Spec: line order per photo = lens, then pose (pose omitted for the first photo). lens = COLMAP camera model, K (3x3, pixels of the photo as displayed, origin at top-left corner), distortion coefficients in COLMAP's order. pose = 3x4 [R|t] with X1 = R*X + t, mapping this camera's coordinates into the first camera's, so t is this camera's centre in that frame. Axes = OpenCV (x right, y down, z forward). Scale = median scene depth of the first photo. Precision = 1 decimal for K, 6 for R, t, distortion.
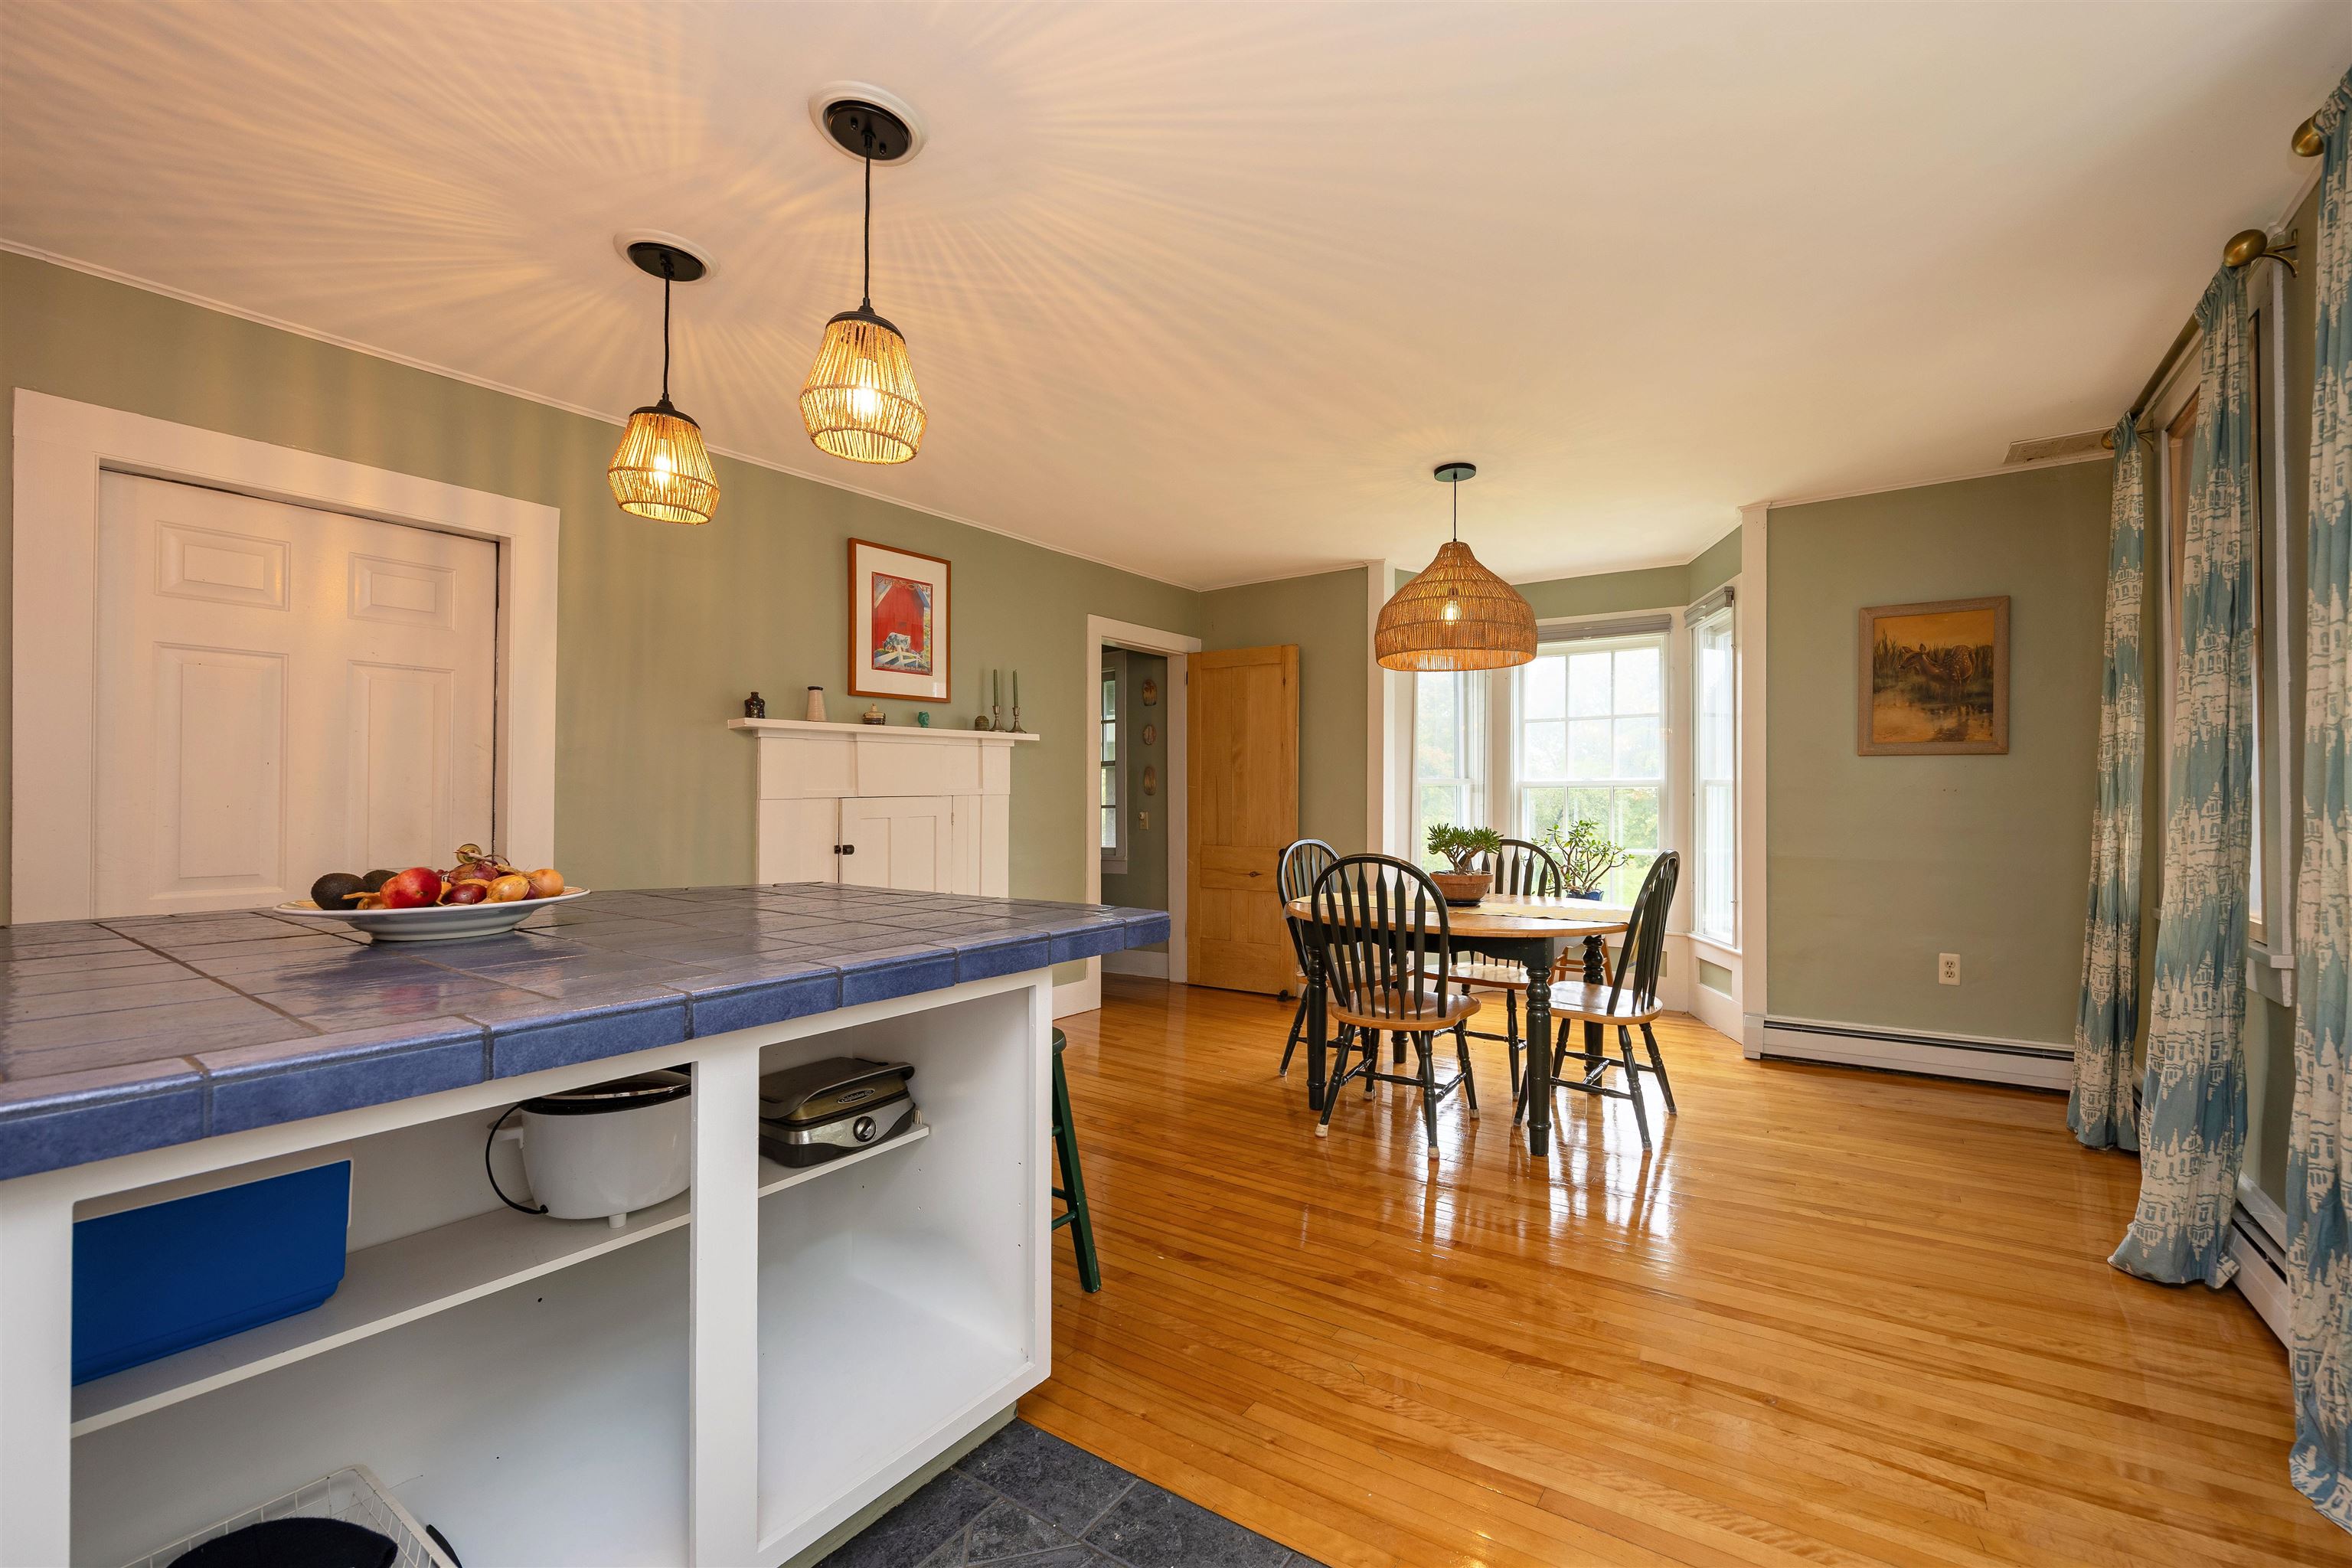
lens RADIAL K [[964.2, 0, 1325.2], [0, 964.2, 801.7], [0, 0, 1]] dist [-0.000687, 0.000031]
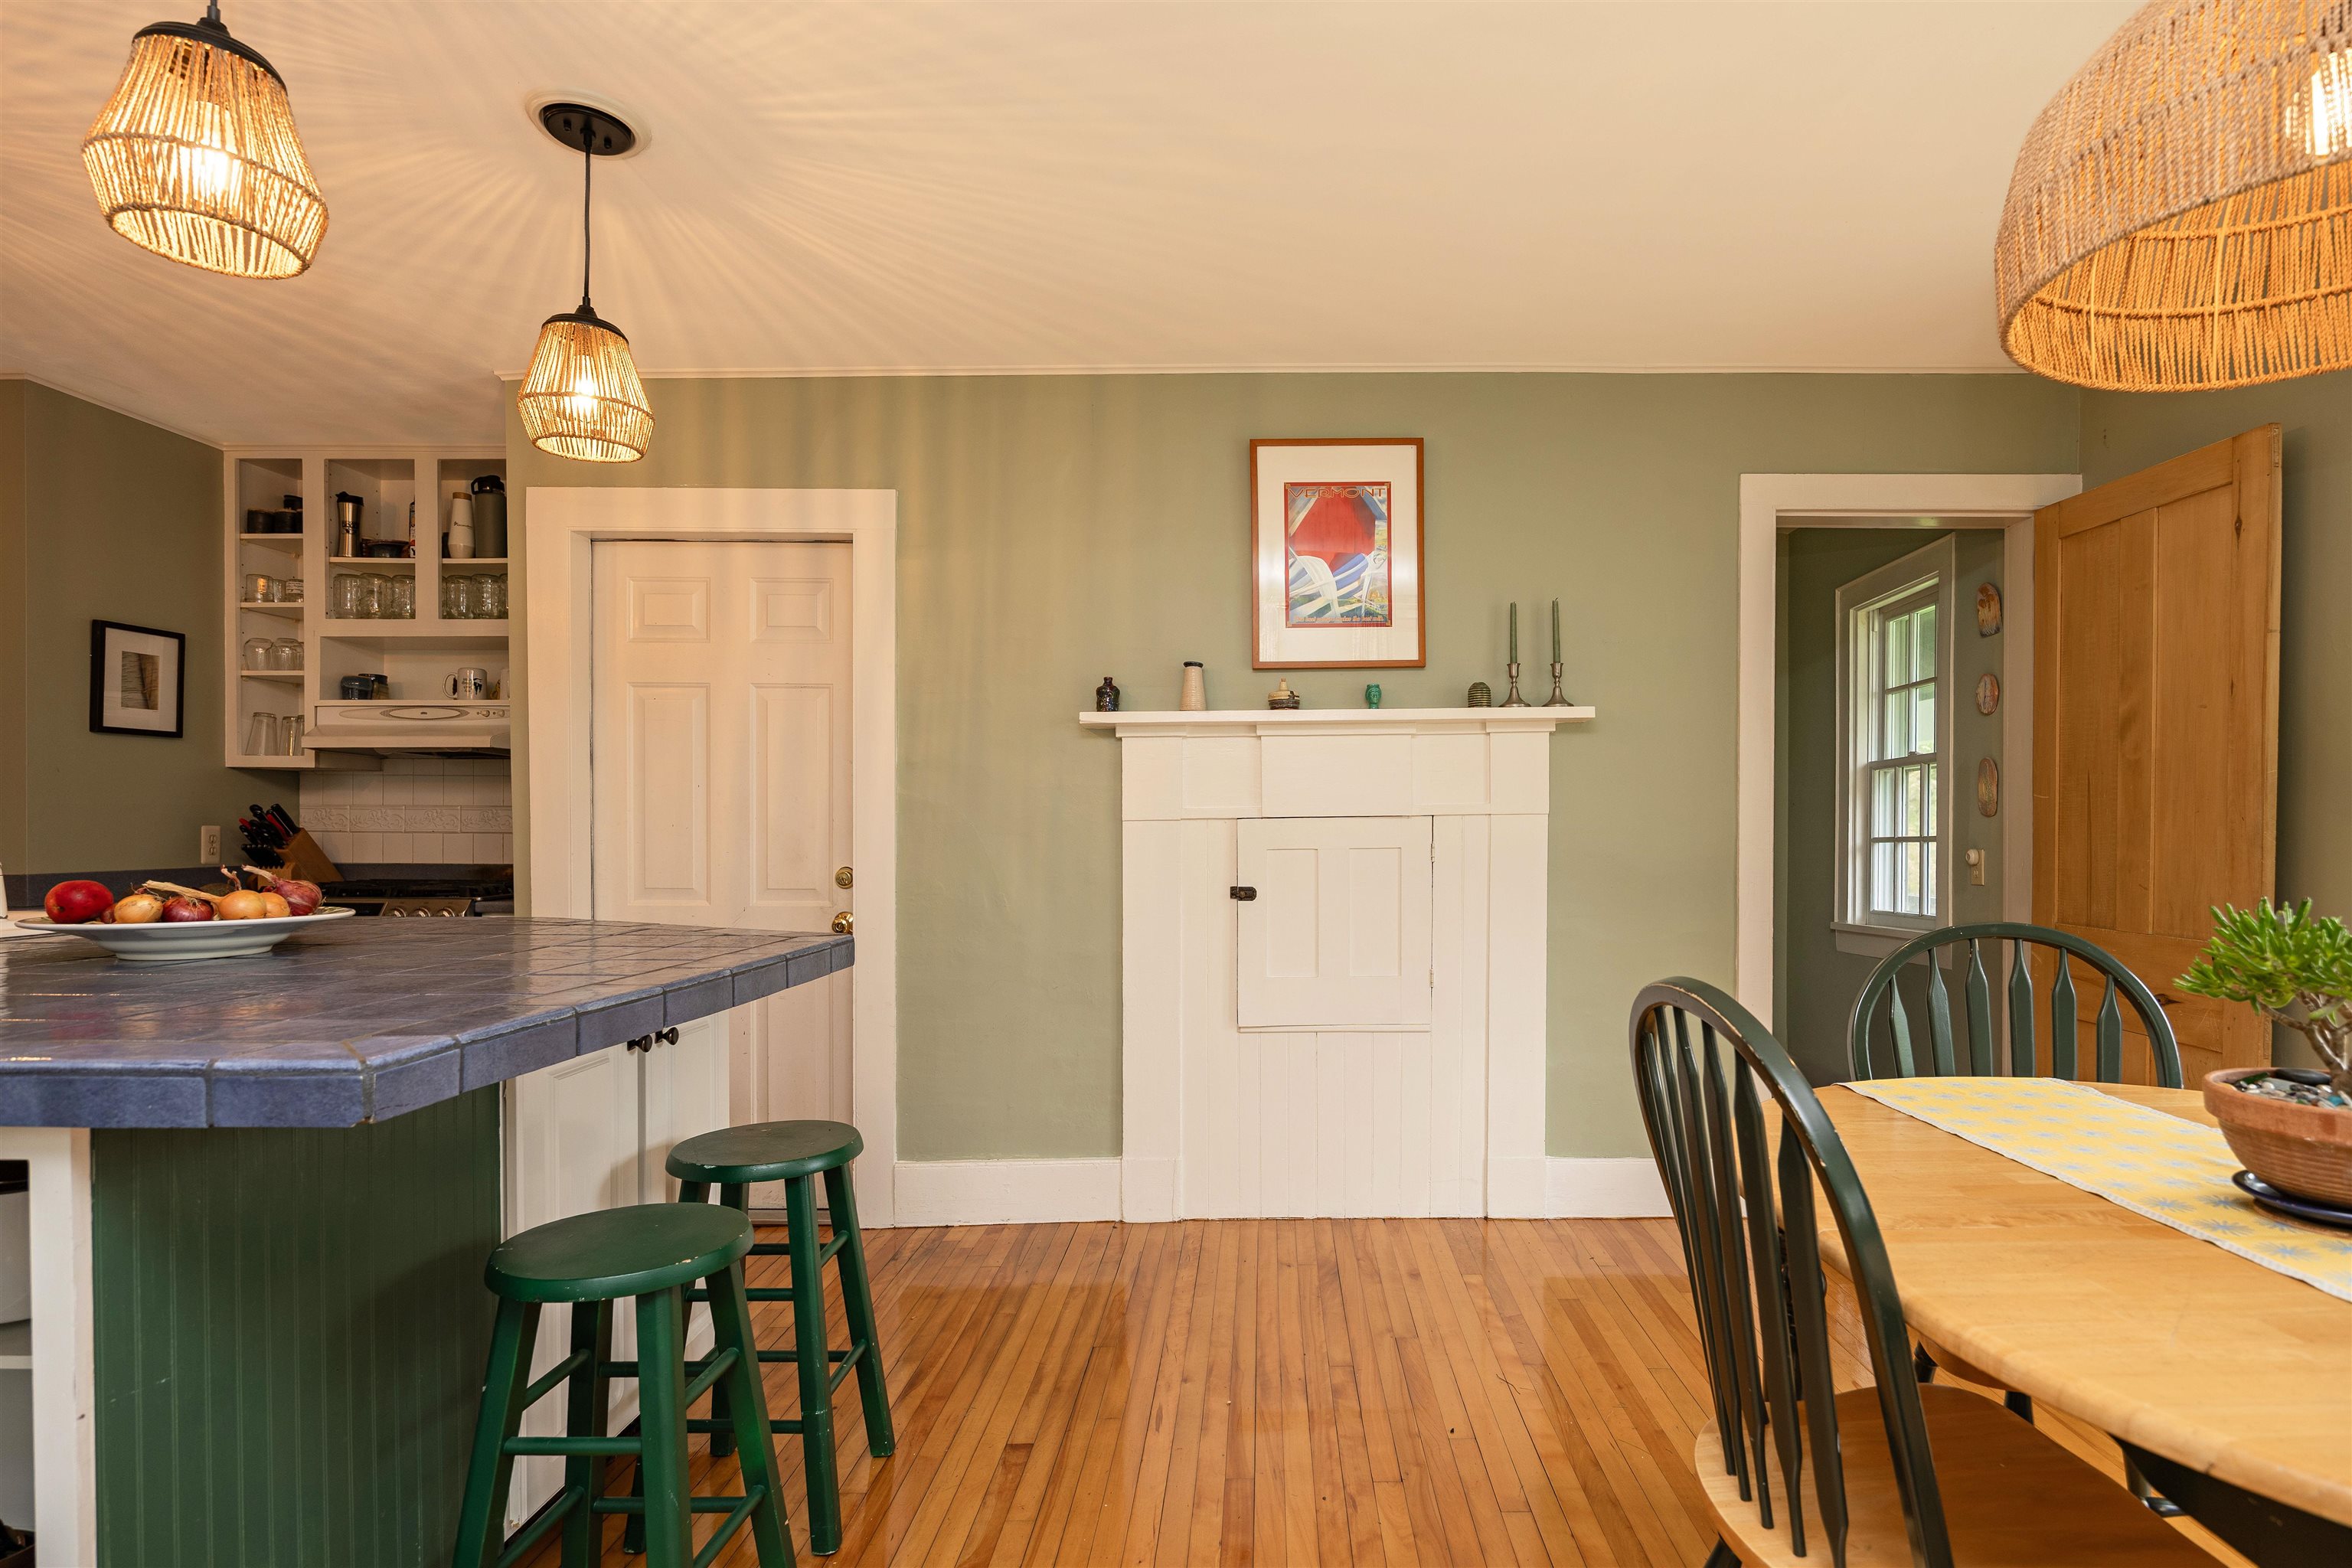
lens RADIAL K [[1222.5, 0, 1232.1], [0, 1222.5, 842.5], [0, 0, 1]] dist [-0.010007, -0.002922]
pose [[0.499338, 0.011693, -0.866328, 0.253225], [-0.006281, 0.999932, 0.009876, 0.004688], [0.866385, 0.000510, 0.499377, 0.538474]]
